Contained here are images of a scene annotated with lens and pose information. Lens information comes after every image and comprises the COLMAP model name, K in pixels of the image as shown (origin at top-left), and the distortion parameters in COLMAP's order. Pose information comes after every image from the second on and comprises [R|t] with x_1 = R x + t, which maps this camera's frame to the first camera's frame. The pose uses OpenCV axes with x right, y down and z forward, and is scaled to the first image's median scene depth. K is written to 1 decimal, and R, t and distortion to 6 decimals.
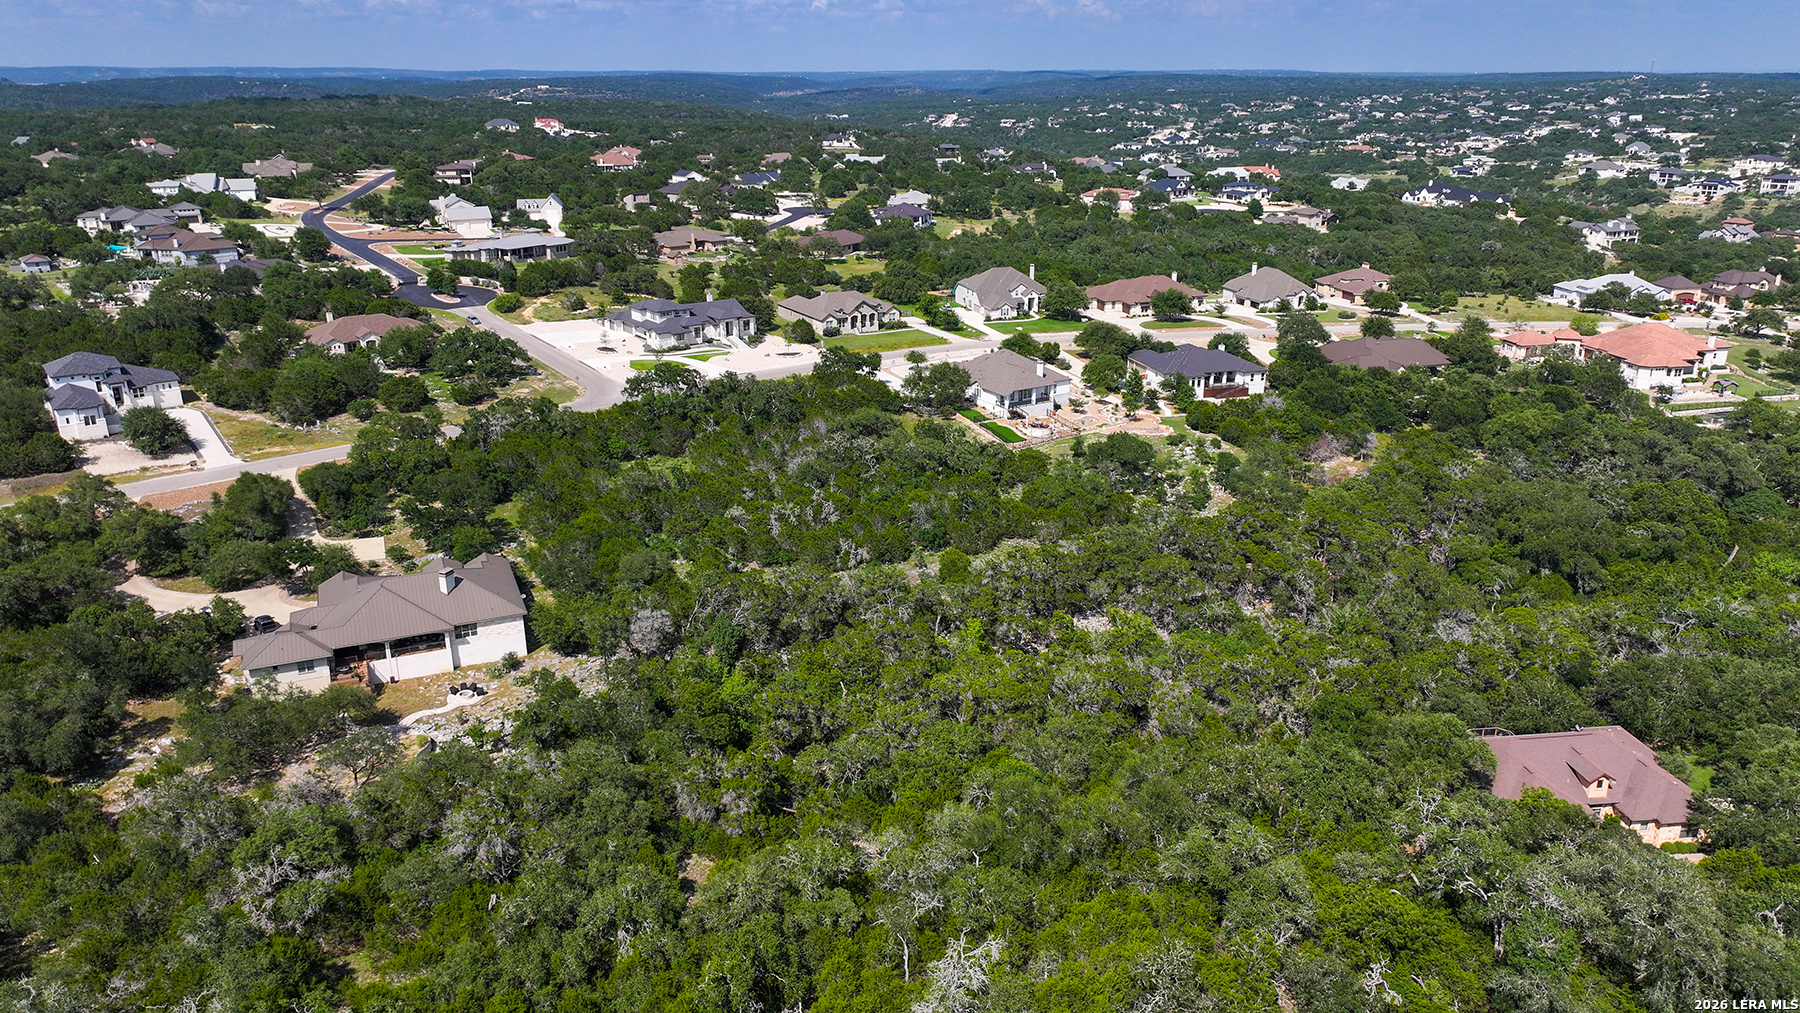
lens RADIAL K [[1255.6, 0, 900.0], [0, 1255.6, 506.5], [0, 0, 1]] dist [0.002532, 0.005850]
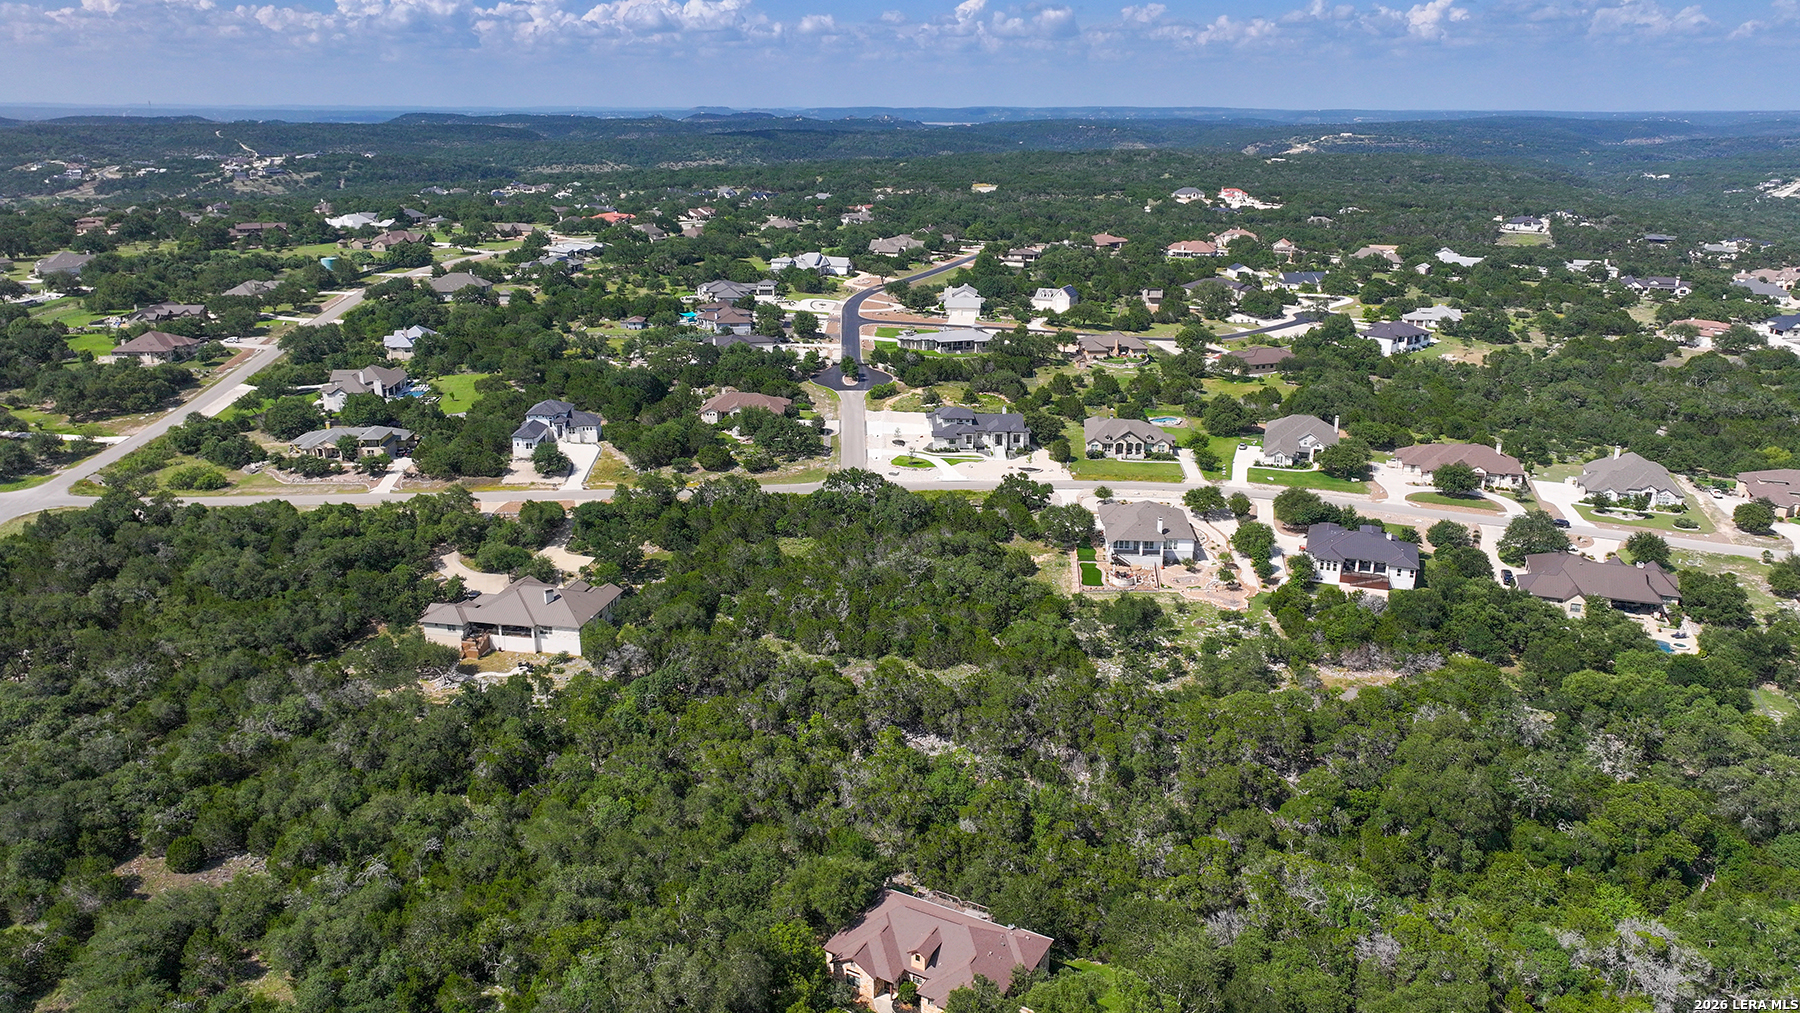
lens RADIAL K [[1255.6, 0, 900.0], [0, 1255.6, 506.5], [0, 0, 1]] dist [0.002532, 0.005850]
pose [[0.811344, 0.178945, -0.556507, 0.436906], [-0.193396, 0.980554, 0.033341, -0.096638], [0.551651, 0.080575, 0.830174, -0.027197]]
